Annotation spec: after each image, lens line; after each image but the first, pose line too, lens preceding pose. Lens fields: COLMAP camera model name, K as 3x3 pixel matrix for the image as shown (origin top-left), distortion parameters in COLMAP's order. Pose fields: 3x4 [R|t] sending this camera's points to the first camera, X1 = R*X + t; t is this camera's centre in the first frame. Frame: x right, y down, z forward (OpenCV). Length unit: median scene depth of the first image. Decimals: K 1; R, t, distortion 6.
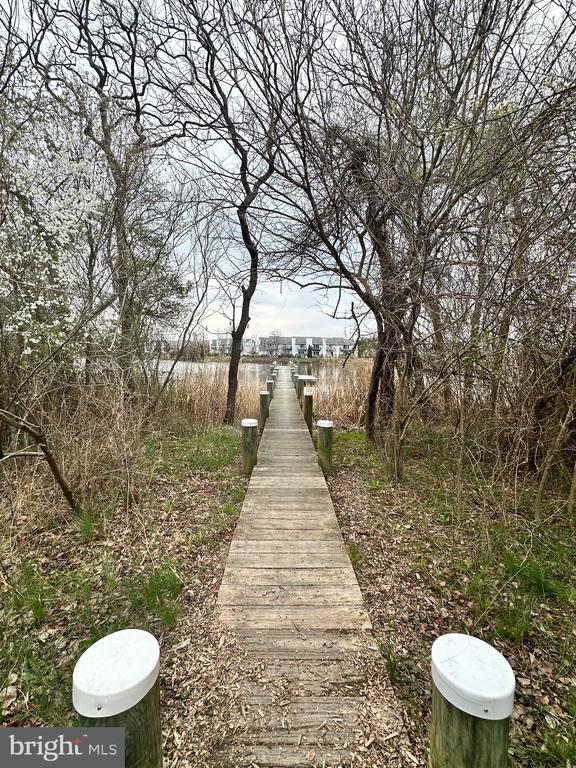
lens RADIAL K [[360.7, 0, 287.8], [0, 360.7, 383.5], [0, 0, 1]] dist [0.013222, 0.002317]
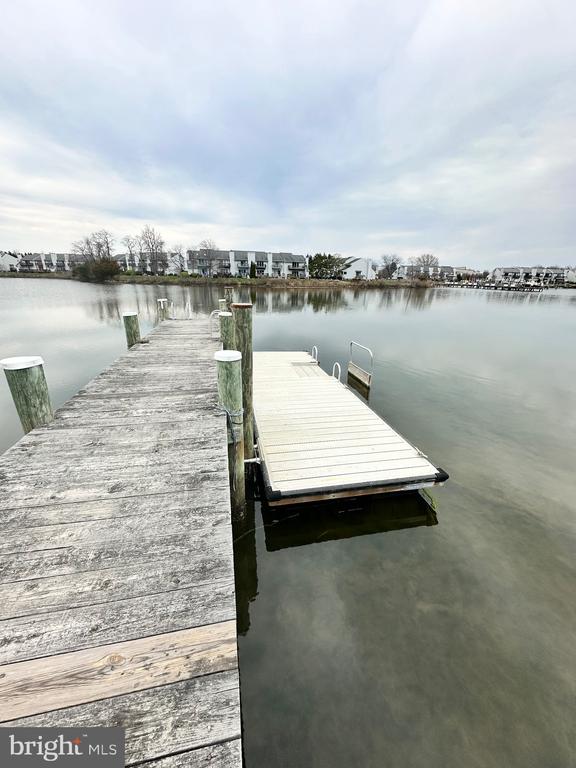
lens RADIAL K [[305.3, 0, 284.1], [0, 305.3, 385.9], [0, 0, 1]] dist [-0.018706, 0.000066]
pose [[0.984832, -0.050826, 0.165900, 0.003617], [0.004556, 0.963379, 0.268103, -0.021567], [-0.173451, -0.263281, 0.948998, 0.278596]]
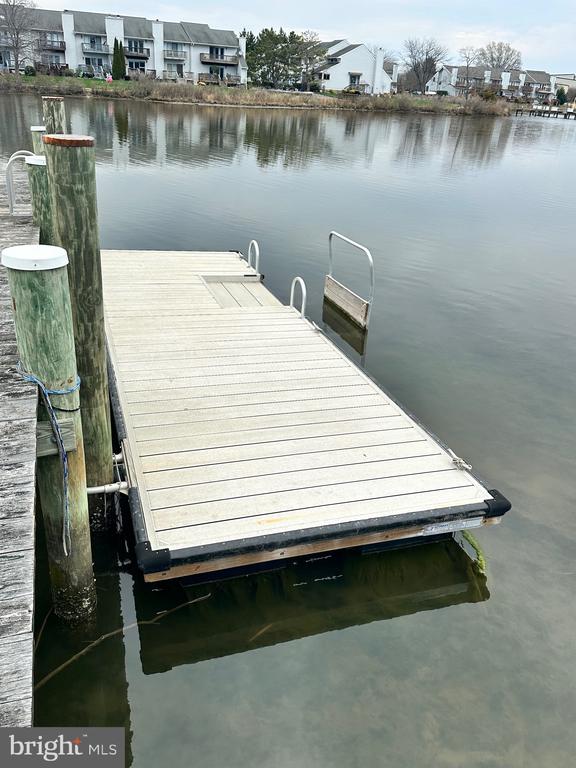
lens RADIAL K [[641.3, 0, 287.2], [0, 641.3, 392.1], [0, 0, 1]] dist [0.058462, -0.090201]
pose [[0.953337, -0.085976, 0.289406, 0.006716], [-0.026411, 0.931169, 0.363631, -0.021313], [-0.300750, -0.354306, 0.885447, 0.278969]]
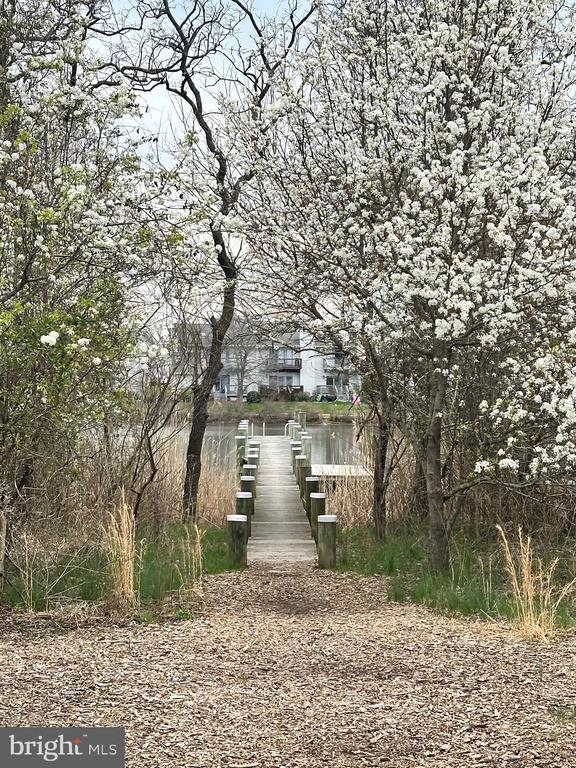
lens RADIAL K [[1574.3, 0, 288.6], [0, 1574.3, 383.9], [0, 0, 1]] dist [0.229915, 0.000000]
pose [[0.999988, -0.004579, 0.001815, 0.000582], [0.004710, 0.996769, -0.080183, 0.005235], [-0.001441, 0.080191, 0.996778, -0.114426]]
